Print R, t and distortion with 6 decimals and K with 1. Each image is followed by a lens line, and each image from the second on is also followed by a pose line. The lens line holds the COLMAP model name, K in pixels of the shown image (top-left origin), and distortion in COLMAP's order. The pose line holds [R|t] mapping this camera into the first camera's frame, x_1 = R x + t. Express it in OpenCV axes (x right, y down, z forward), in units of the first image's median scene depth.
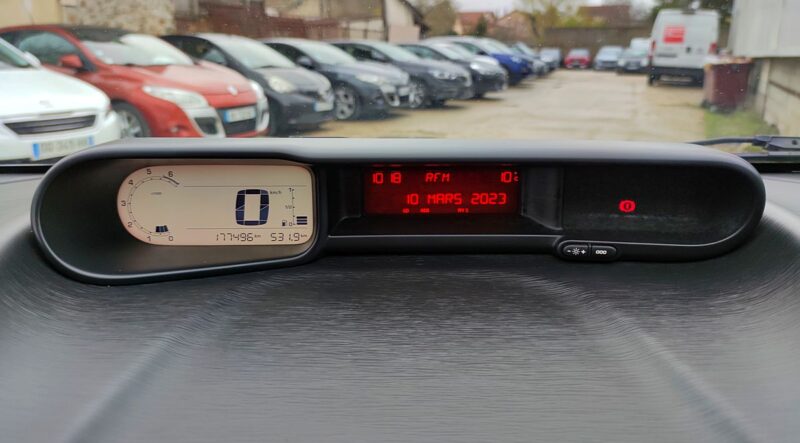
lens RADIAL K [[588.8, 0, 397.7], [0, 588.8, 208.5], [0, 0, 1]] dist [0.025642, -0.003062]
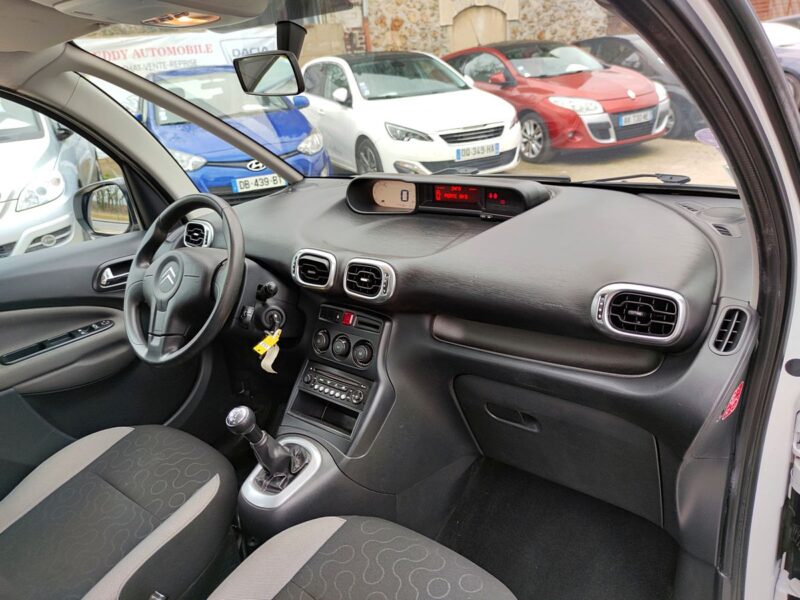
lens RADIAL K [[582.2, 0, 400.0], [0, 582.2, 300.0], [0, 0, 1]] dist [0.046989, -0.001768]
pose [[0.770310, 0.165139, -0.615915, 0.112401], [-0.069357, 0.981852, 0.176511, -0.000207], [0.633886, -0.093250, 0.767784, -0.093787]]
